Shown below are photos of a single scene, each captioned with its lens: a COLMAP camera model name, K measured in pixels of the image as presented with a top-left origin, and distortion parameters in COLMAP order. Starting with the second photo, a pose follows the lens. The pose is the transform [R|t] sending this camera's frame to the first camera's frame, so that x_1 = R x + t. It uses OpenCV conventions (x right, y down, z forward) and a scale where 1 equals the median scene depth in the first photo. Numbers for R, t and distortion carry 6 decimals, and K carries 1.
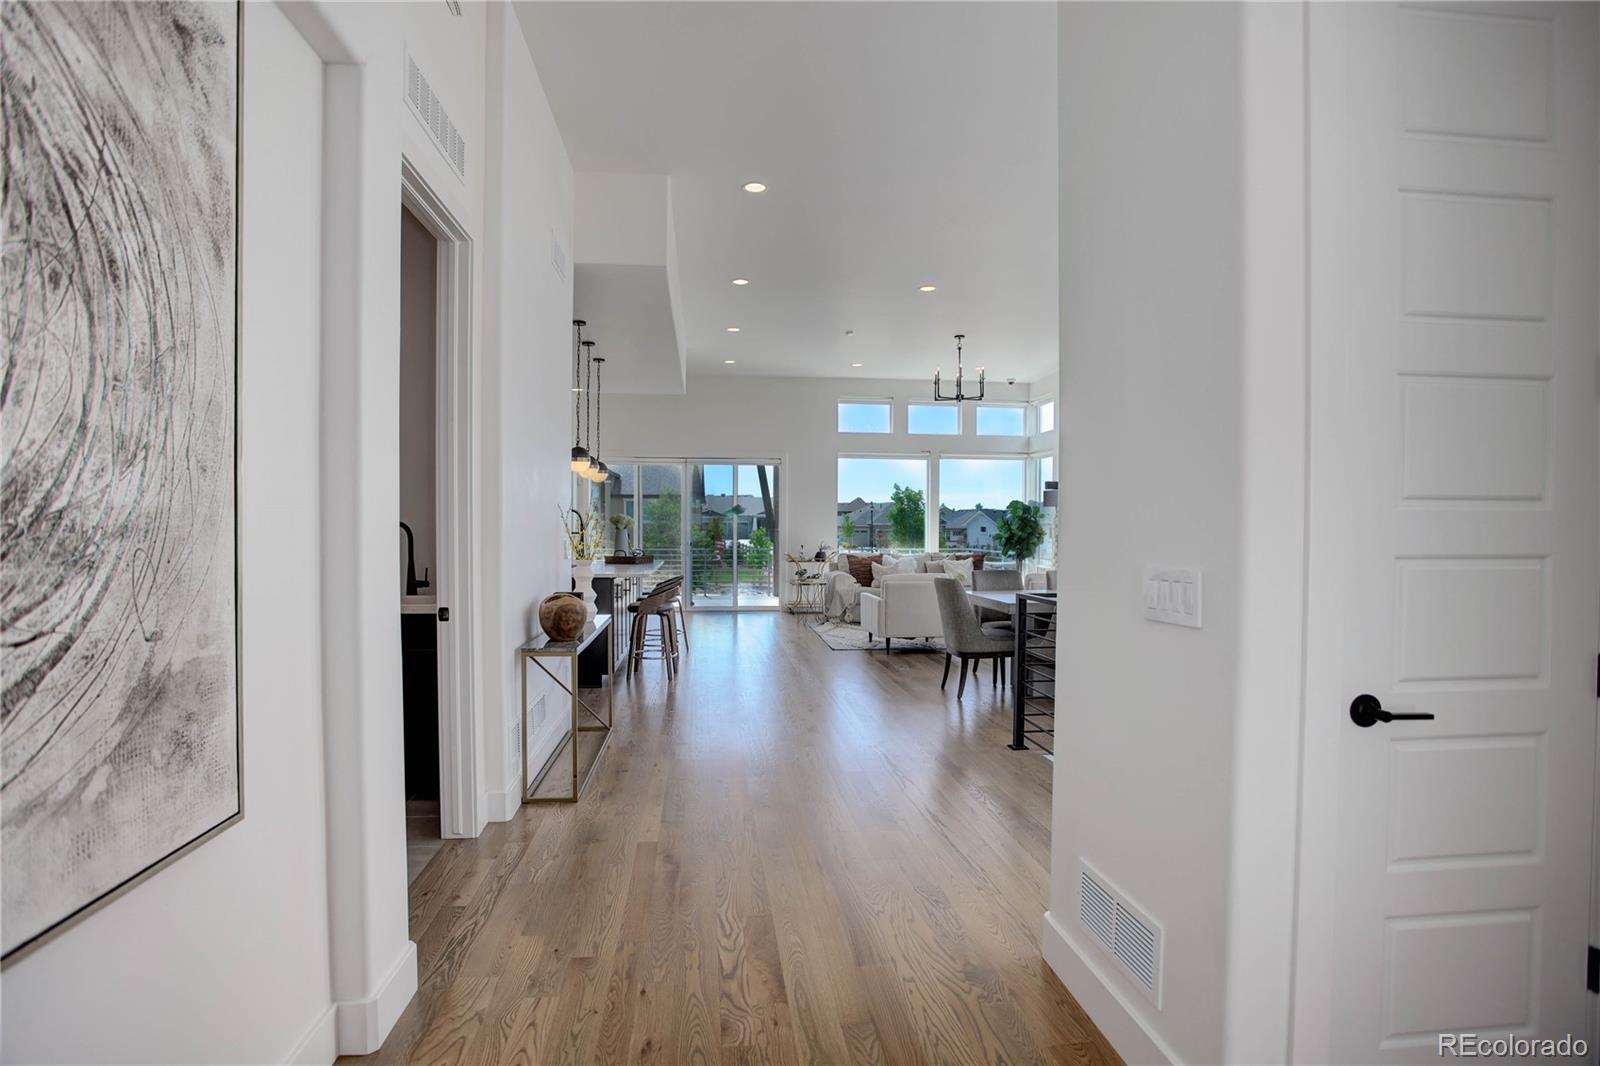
lens RADIAL K [[774.3, 0, 794.6], [0, 774.3, 523.9], [0, 0, 1]] dist [-0.029219, 0.002514]
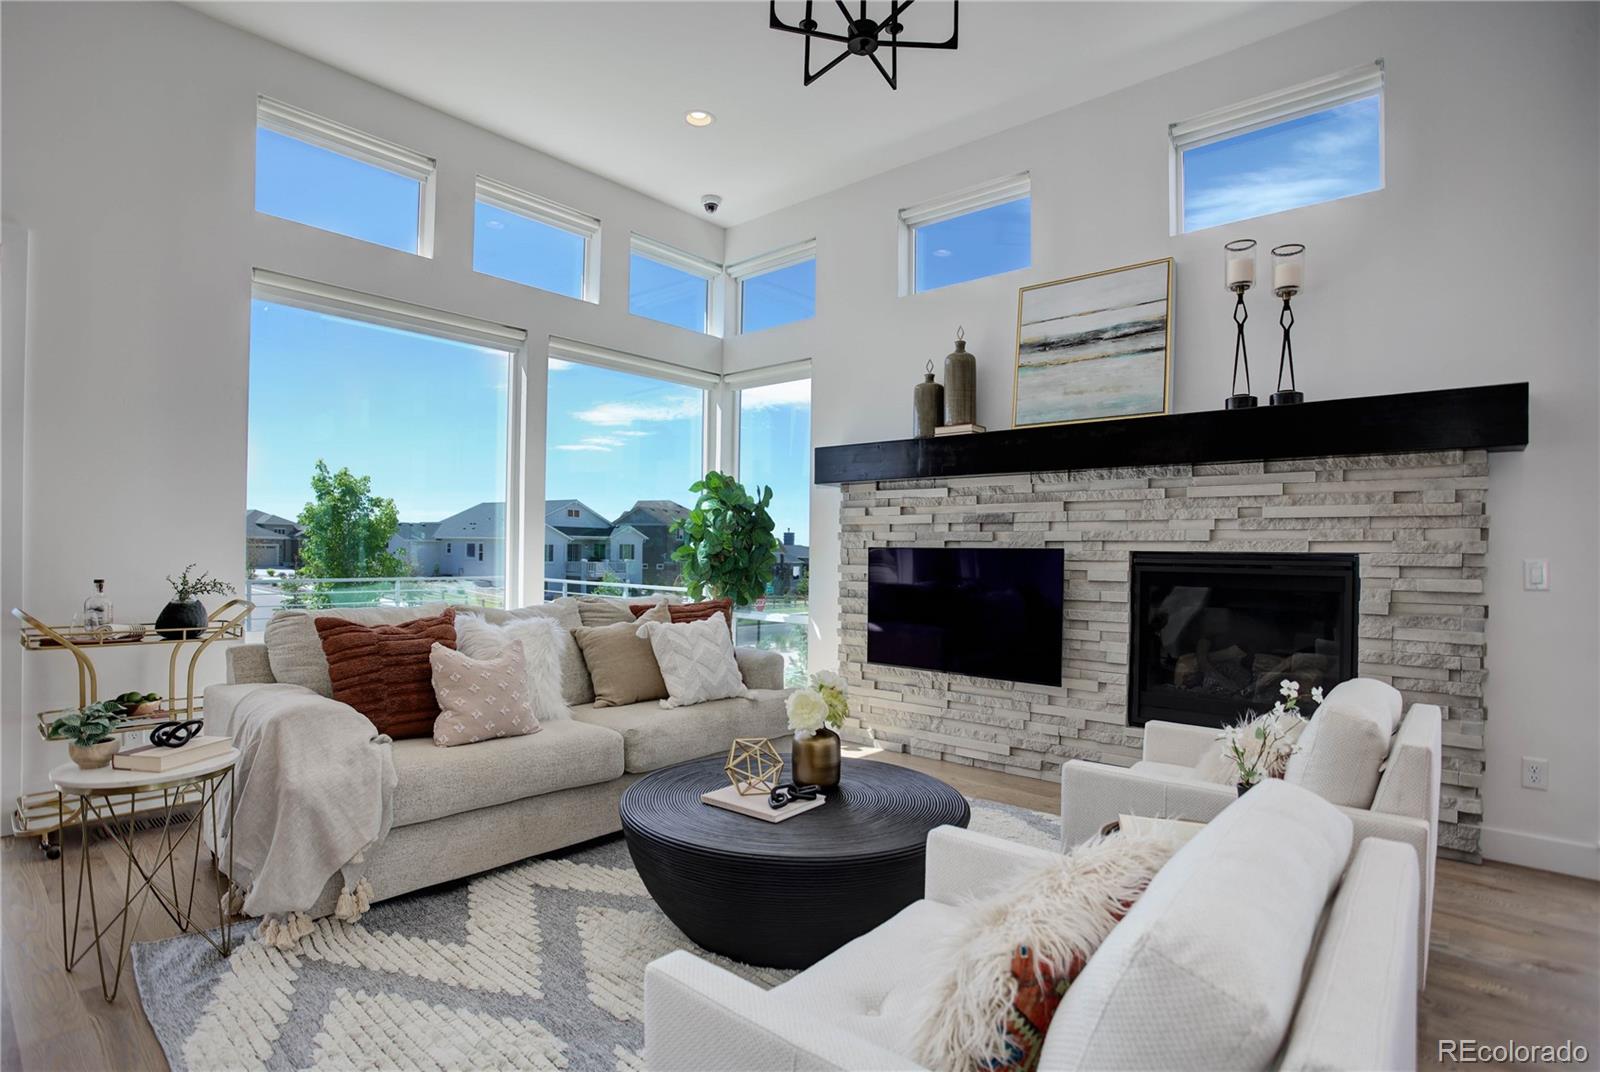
lens RADIAL K [[802.7, 0, 794.6], [0, 802.7, 550.7], [0, 0, 1]] dist [-0.048247, 0.005417]
pose [[0.742844, 0.006886, 0.669429, 0.009563], [-0.013998, 0.999888, 0.005248, 0.013261], [-0.669319, -0.013269, 0.742857, 0.675651]]
